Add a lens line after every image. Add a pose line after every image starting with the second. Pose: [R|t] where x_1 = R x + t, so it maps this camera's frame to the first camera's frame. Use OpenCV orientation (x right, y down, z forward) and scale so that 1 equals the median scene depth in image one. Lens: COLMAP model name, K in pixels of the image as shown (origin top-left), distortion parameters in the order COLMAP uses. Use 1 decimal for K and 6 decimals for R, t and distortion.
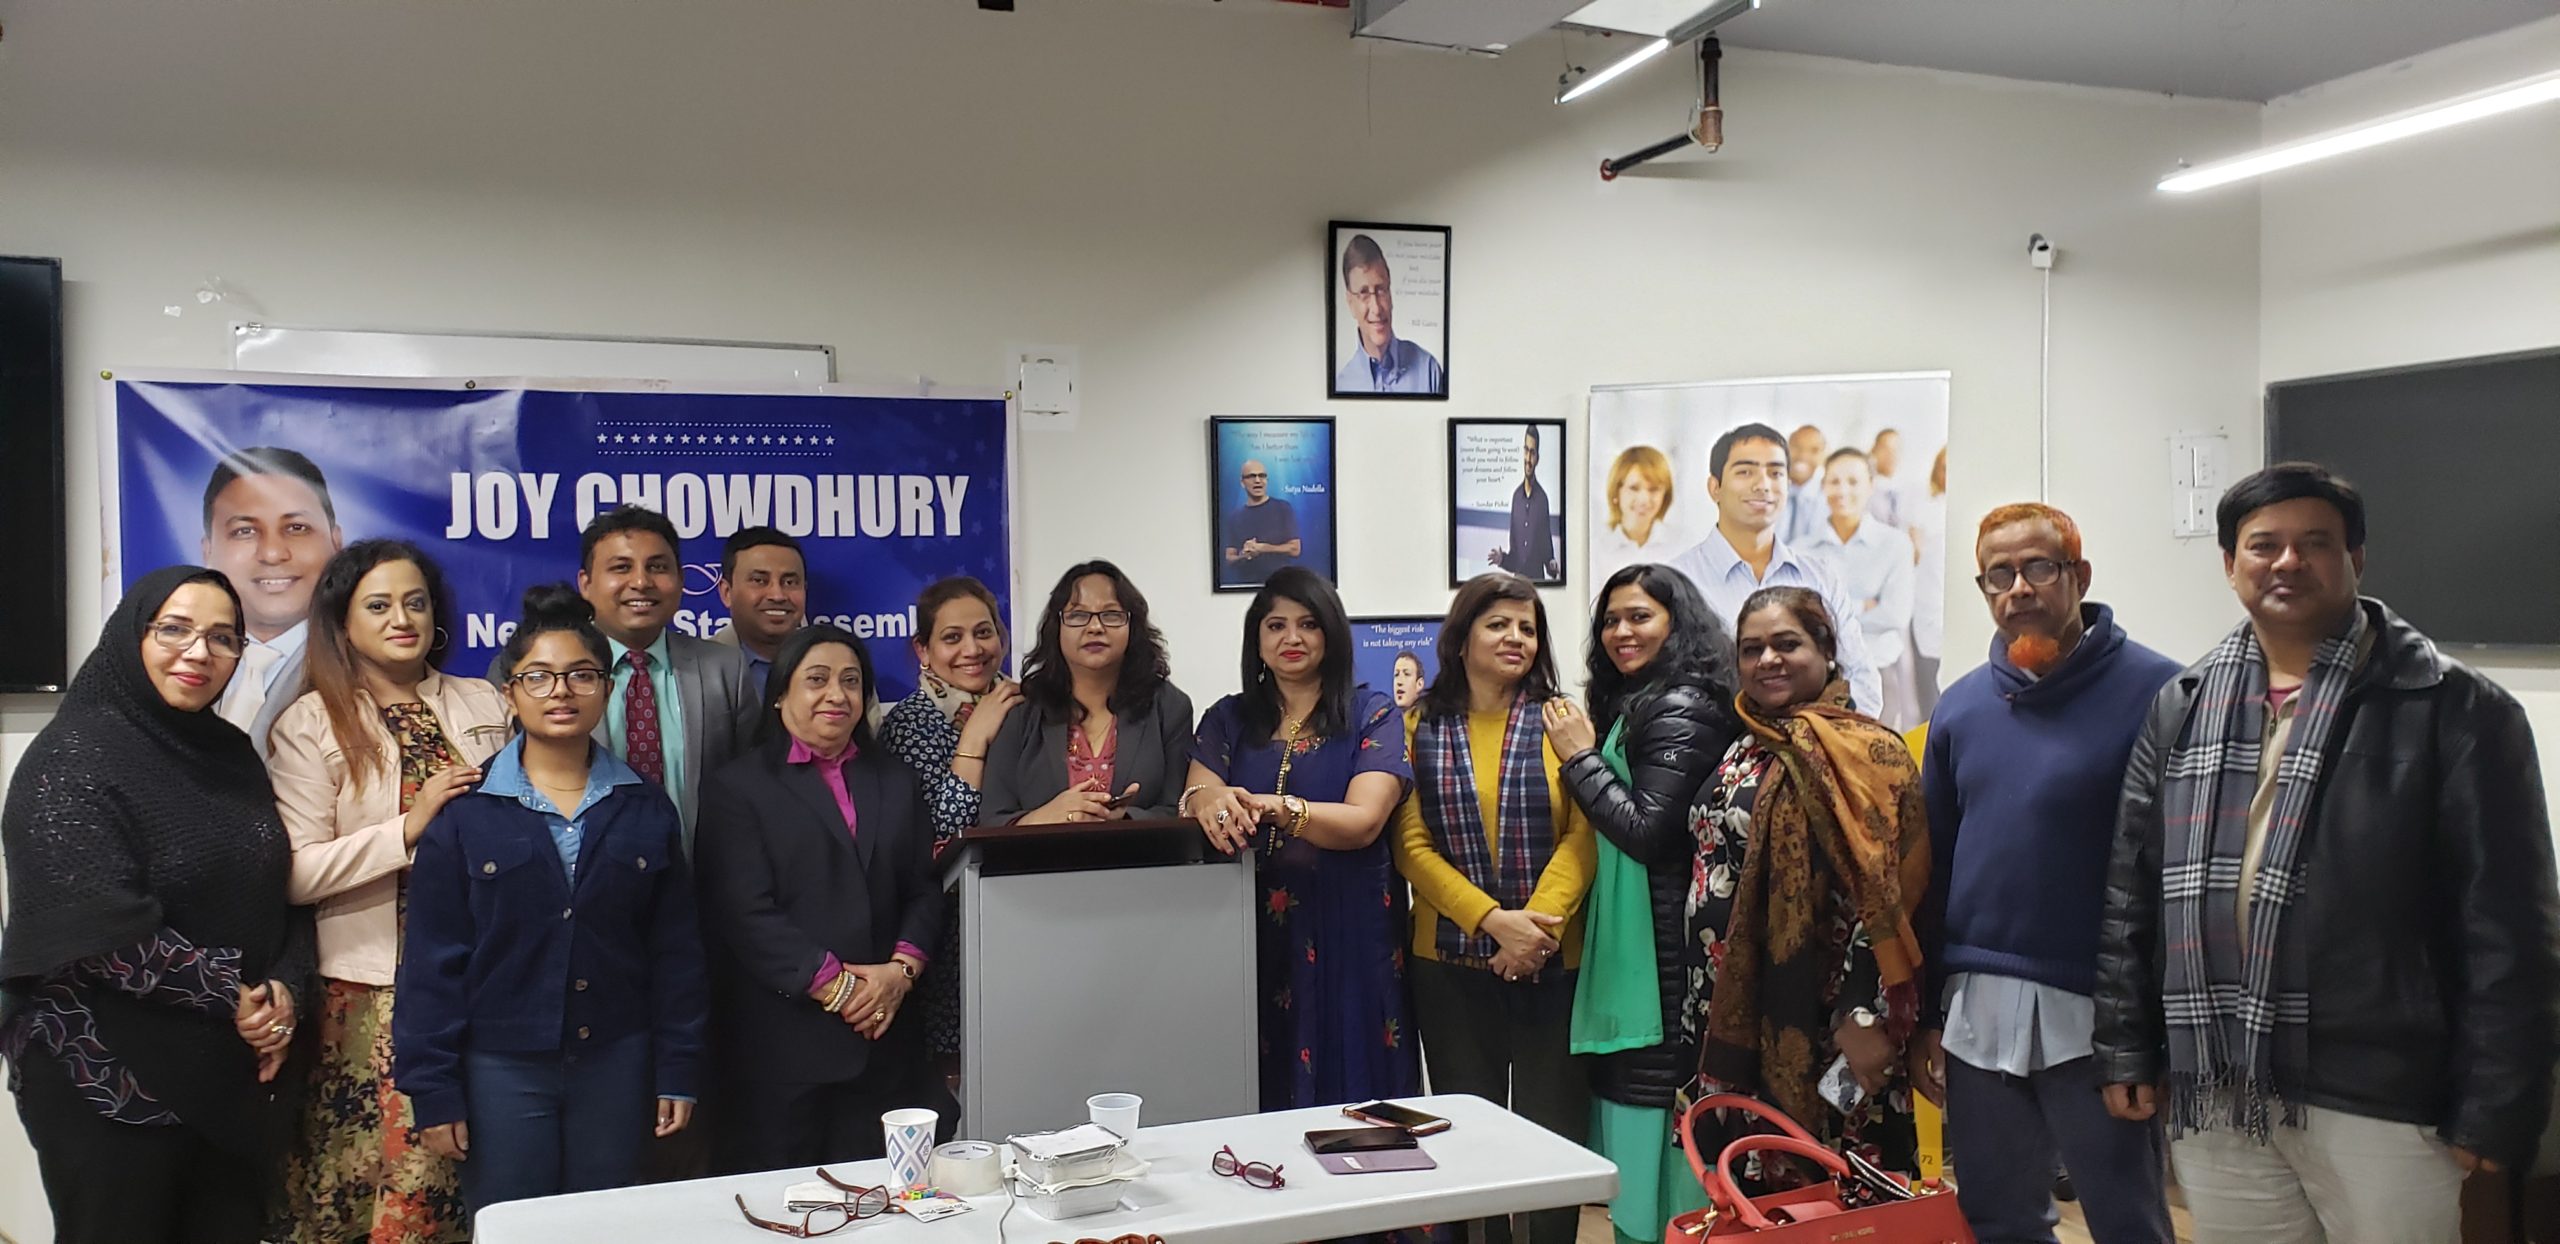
lens RADIAL K [[3668.4, 0, 1280.2], [0, 3668.4, 623.3], [0, 0, 1]] dist [0.051200, 0.000000]
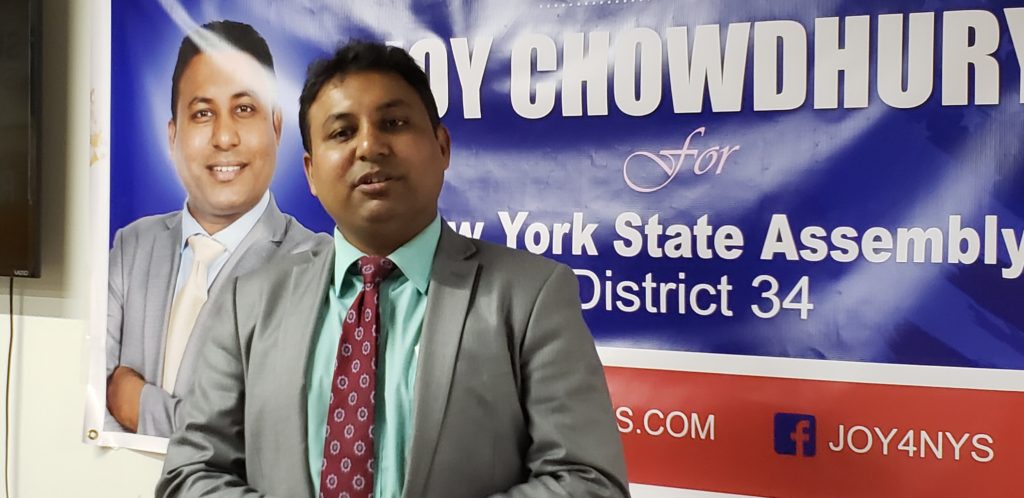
lens RADIAL K [[1467.4, 0, 512.2], [0, 1467.4, 246.3], [0, 0, 1]] dist [0.051200, 0.000000]
pose [[0.621262, 0.030882, -0.782994, 0.052766], [-0.045132, 0.998975, 0.003591, 0.003166], [0.782302, 0.033108, 0.622019, 0.791313]]
